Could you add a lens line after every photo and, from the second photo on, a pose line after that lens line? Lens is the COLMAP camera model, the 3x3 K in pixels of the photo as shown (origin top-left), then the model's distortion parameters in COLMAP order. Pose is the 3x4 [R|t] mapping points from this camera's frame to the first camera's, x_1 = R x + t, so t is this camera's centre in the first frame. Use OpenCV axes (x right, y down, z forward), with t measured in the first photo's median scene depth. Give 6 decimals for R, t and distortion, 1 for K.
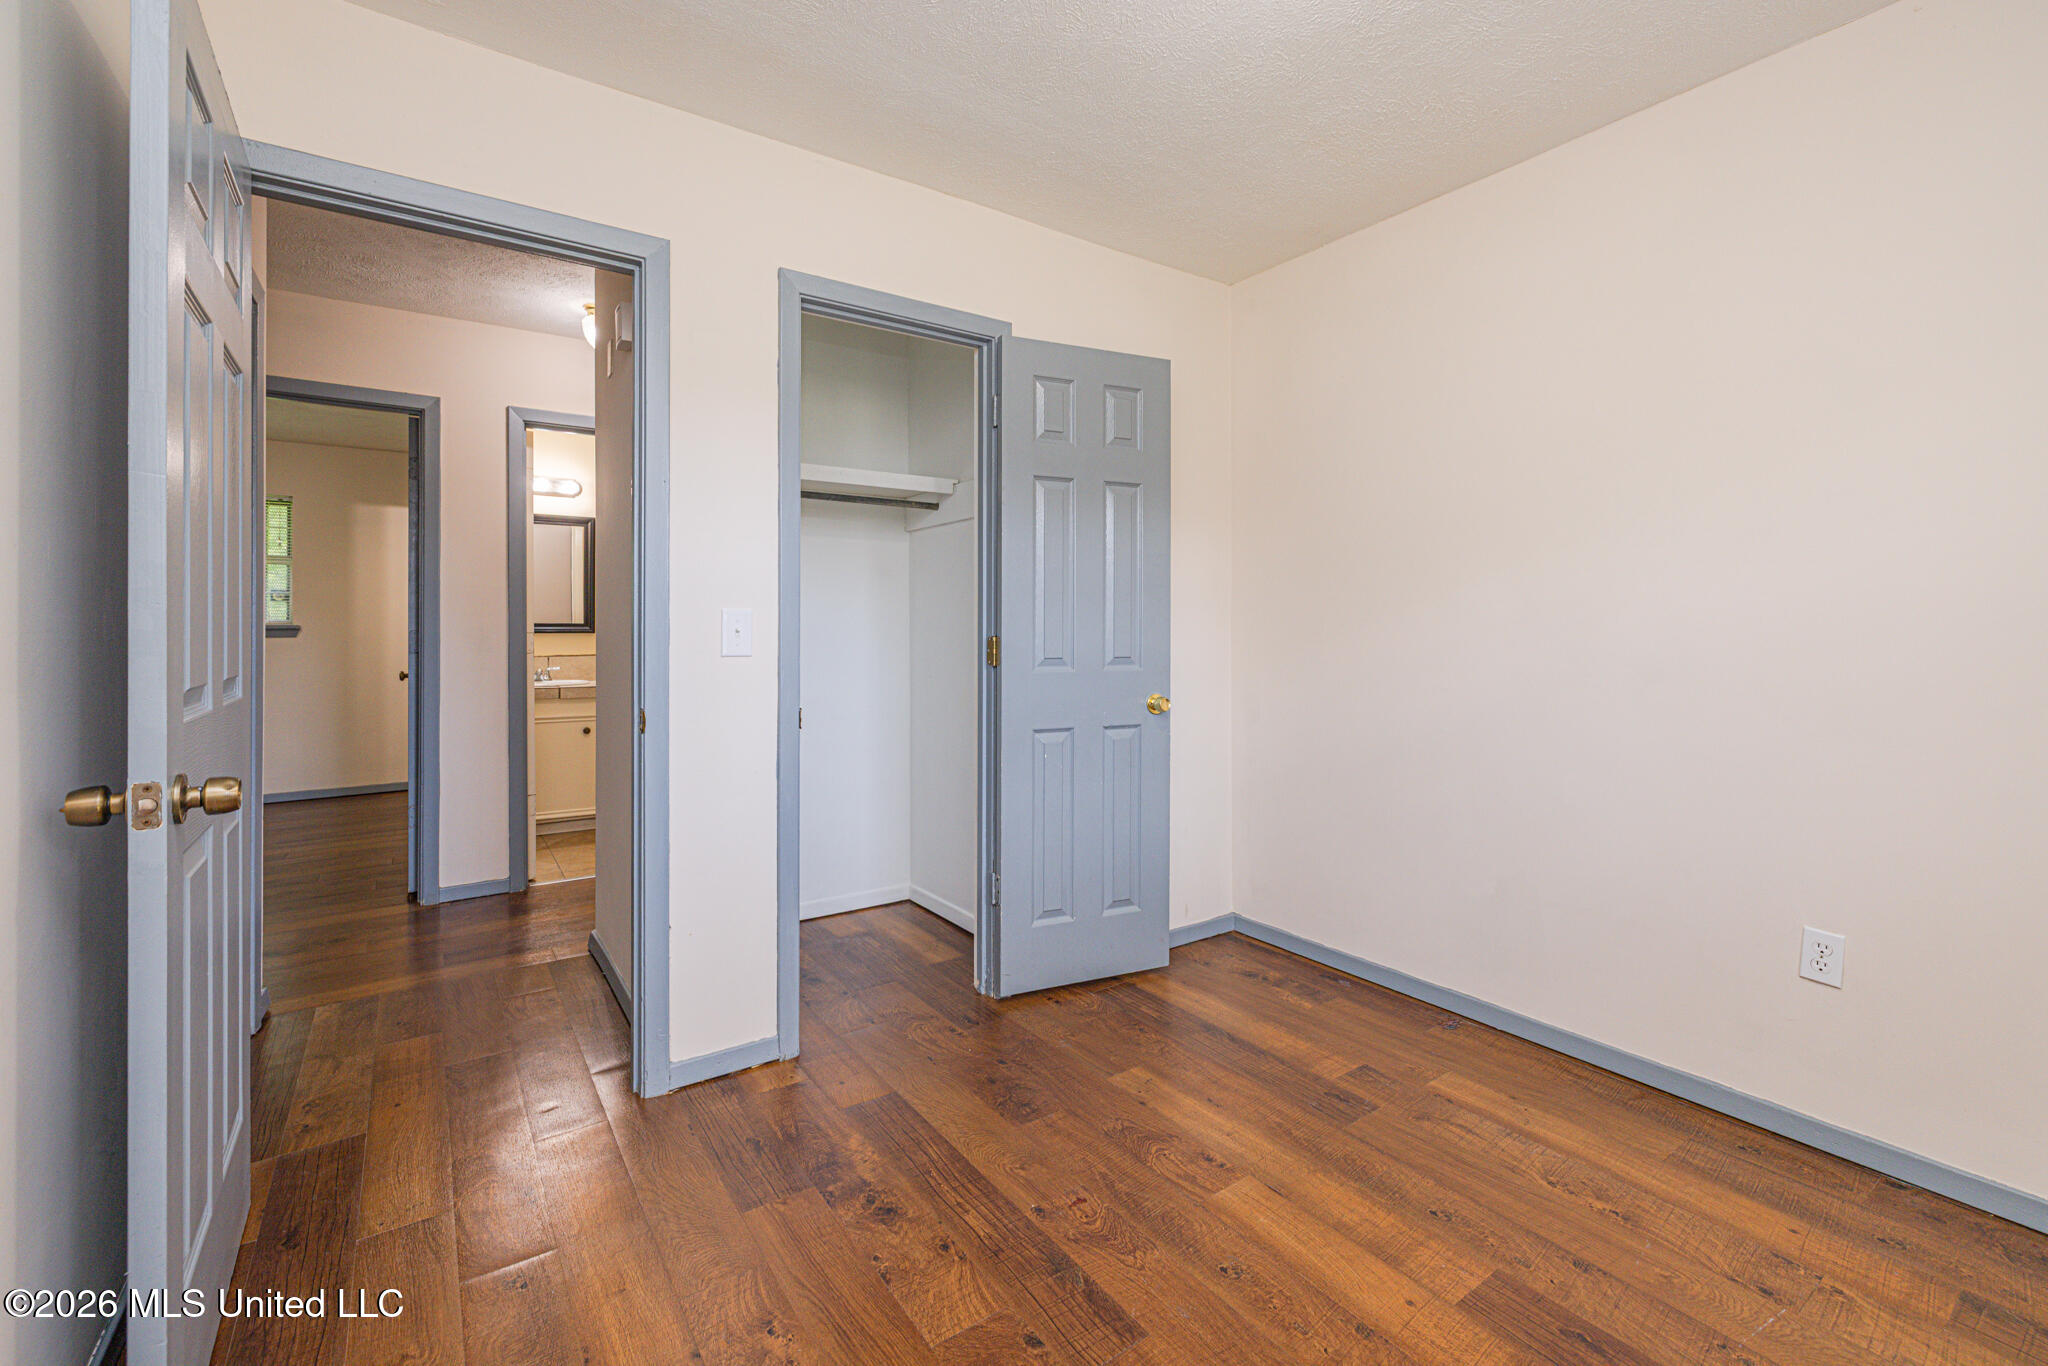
lens RADIAL K [[870.5, 0, 1007.4], [0, 870.5, 622.7], [0, 0, 1]] dist [0.002117, 0.000080]
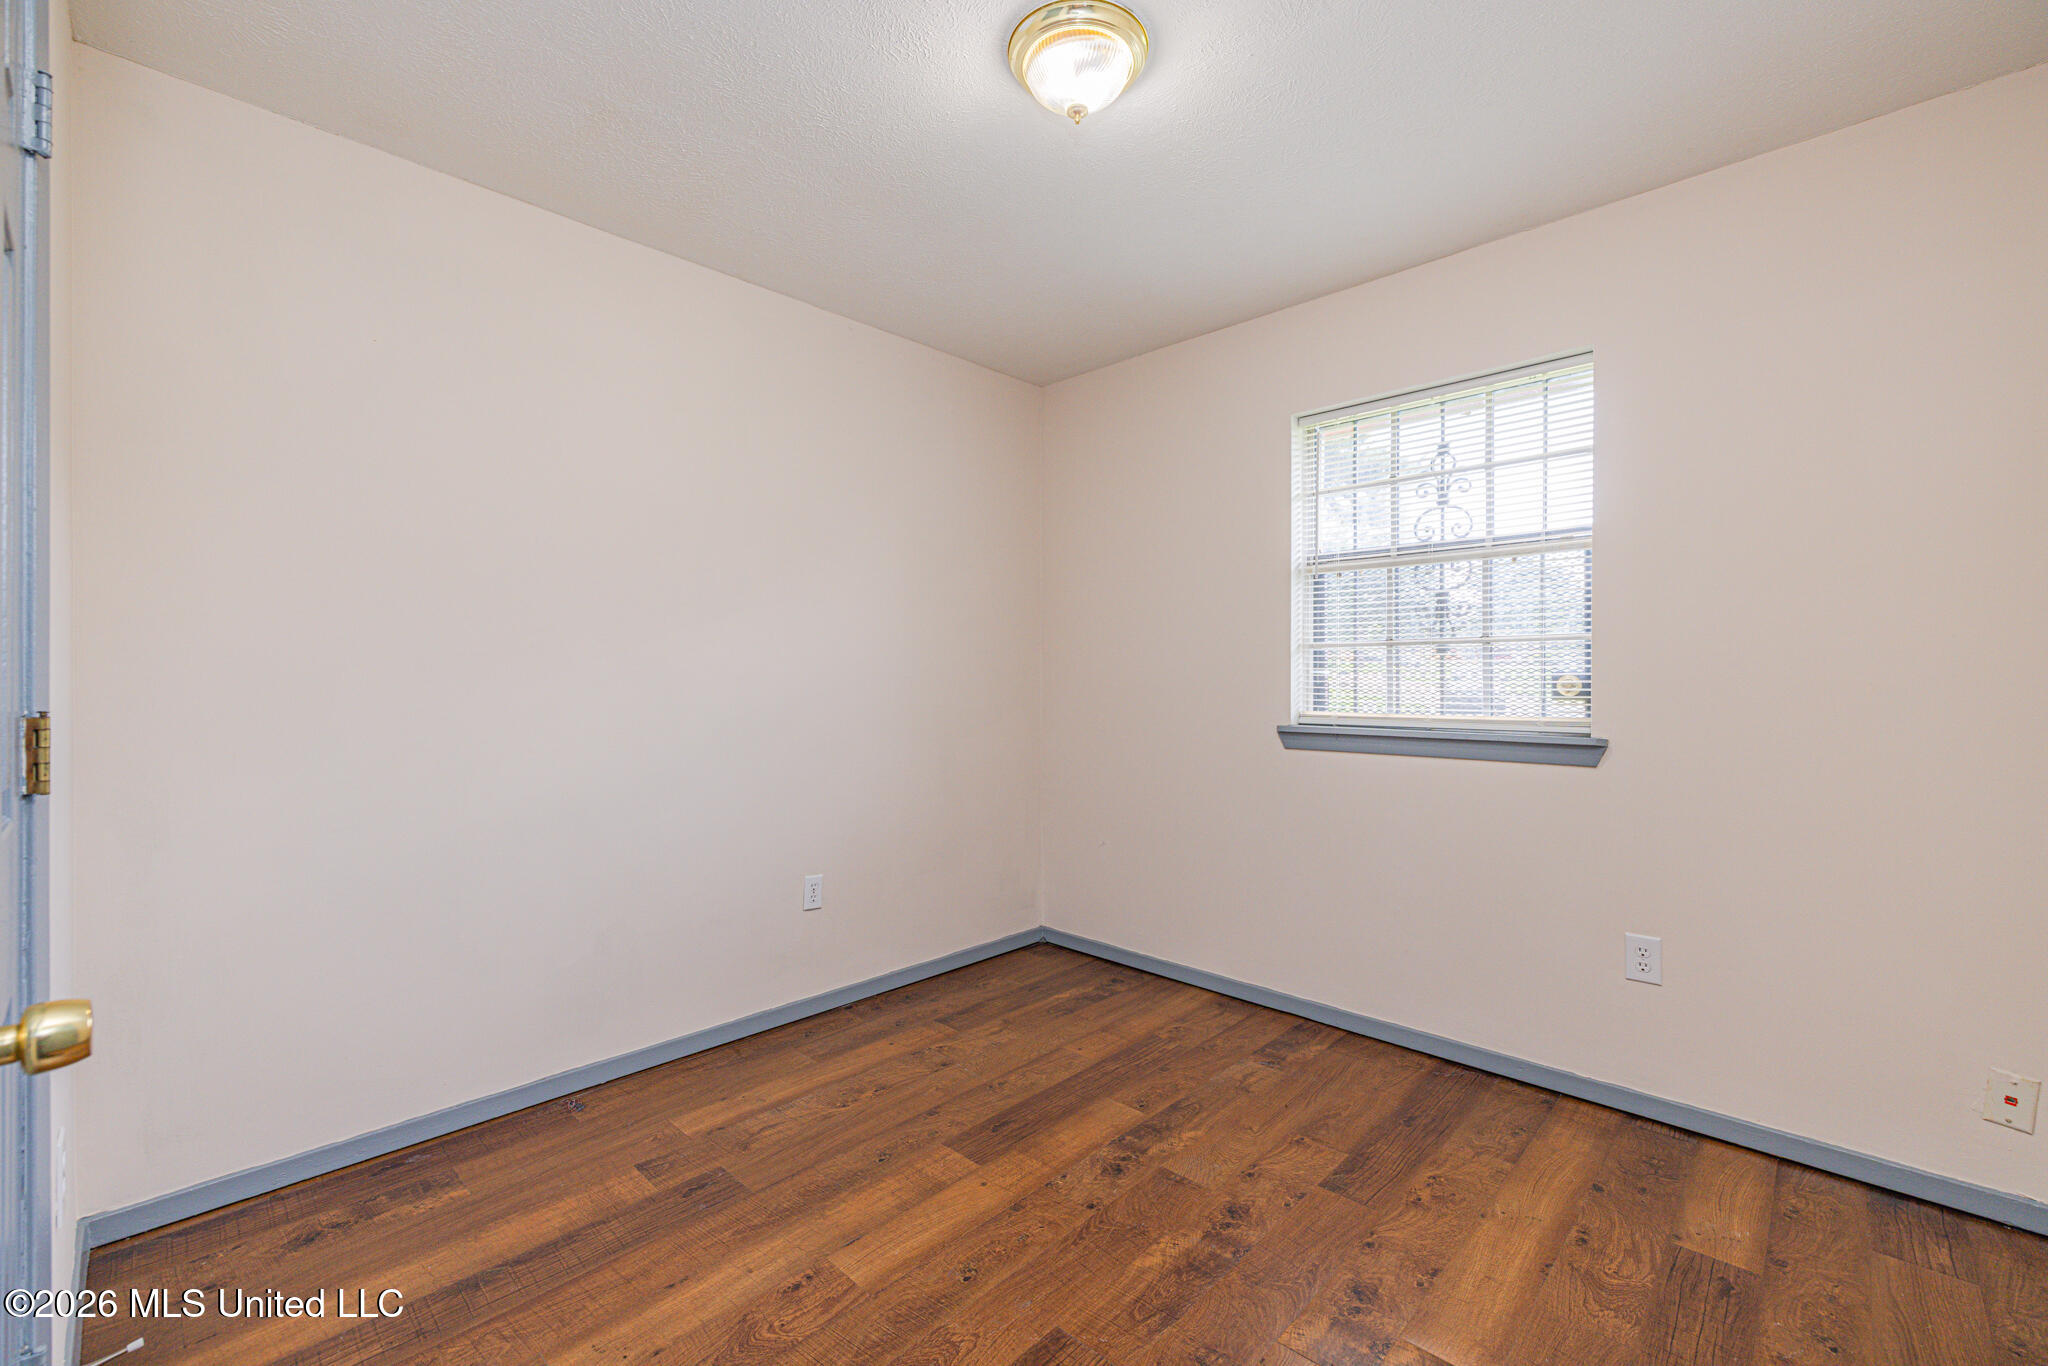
lens RADIAL K [[870.5, 0, 1026.1], [0, 870.5, 681.9], [0, 0, 1]] dist [0.002117, 0.000080]
pose [[-0.219999, -0.003166, 0.975495, -0.669615], [-0.006594, 0.999977, 0.001758, -0.003460], [-0.975478, -0.006045, -0.220015, 0.950095]]
